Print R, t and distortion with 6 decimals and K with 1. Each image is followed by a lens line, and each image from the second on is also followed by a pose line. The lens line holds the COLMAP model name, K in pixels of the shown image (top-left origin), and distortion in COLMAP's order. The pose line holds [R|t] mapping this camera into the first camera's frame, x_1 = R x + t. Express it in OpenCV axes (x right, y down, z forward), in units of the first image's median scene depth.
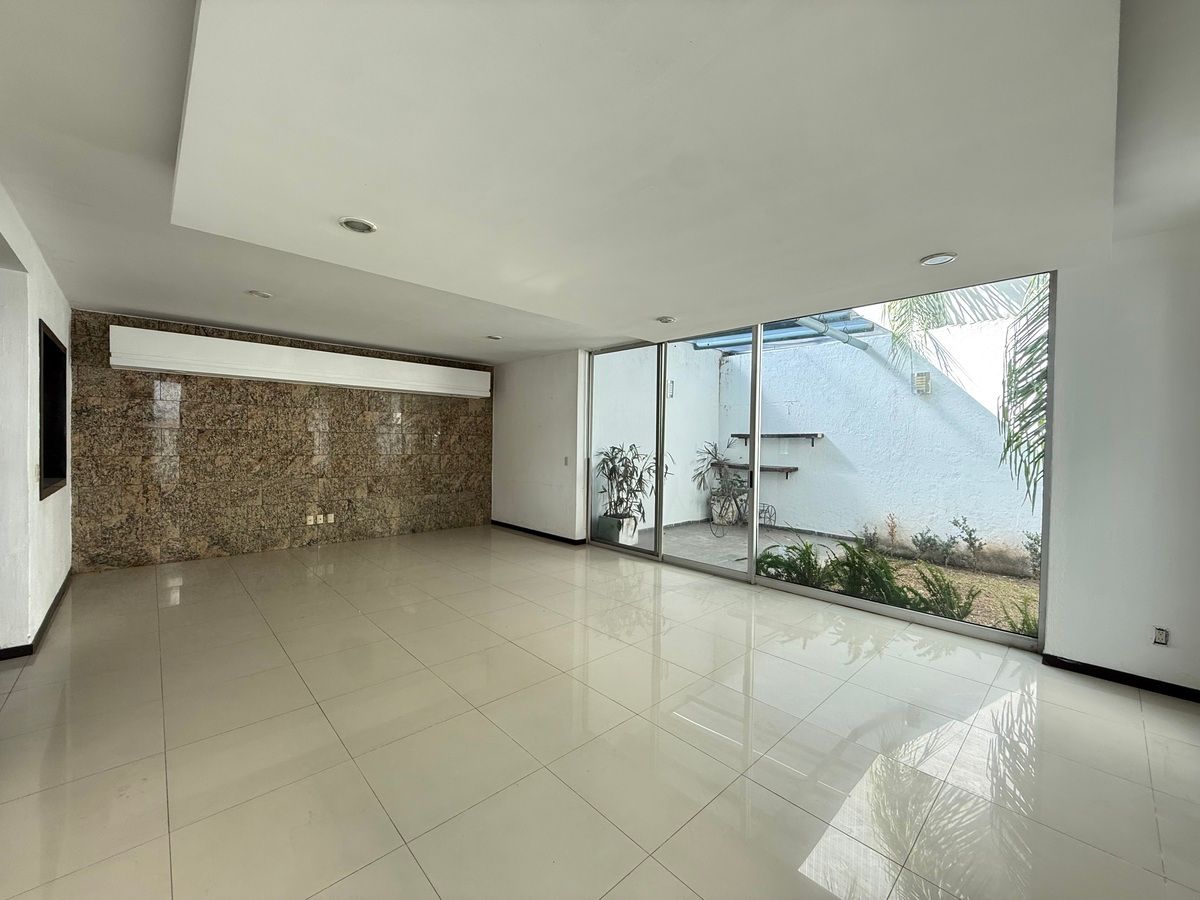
lens RADIAL K [[475.8, 0, 597.2], [0, 475.8, 449.9], [0, 0, 1]] dist [0.001024, -0.000221]
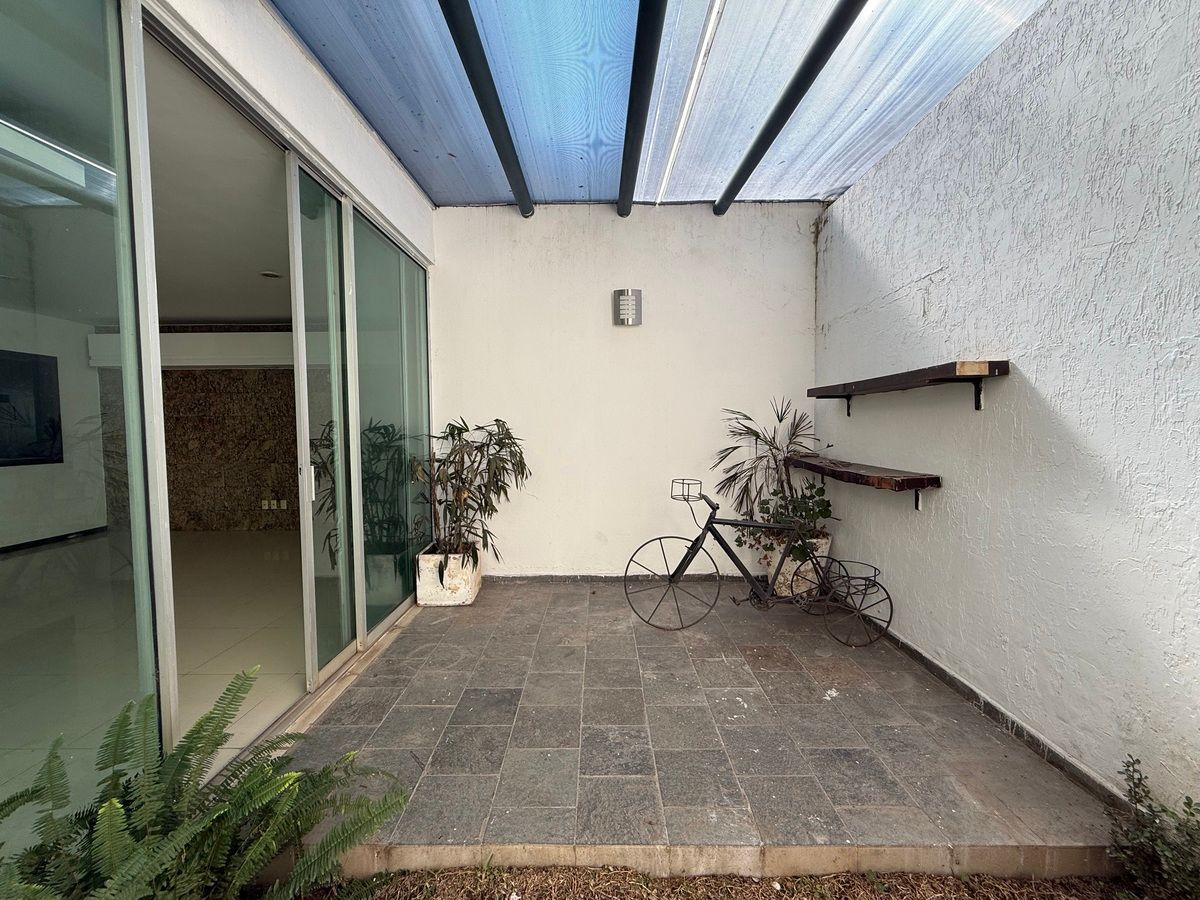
lens RADIAL K [[475.8, 0, 597.2], [0, 475.8, 449.9], [0, 0, 1]] dist [0.001024, -0.000221]
pose [[0.724254, 0.012974, -0.689412, 0.602433], [0.007428, 0.999618, 0.026616, 0.011005], [0.689494, -0.024398, 0.723881, 0.772757]]
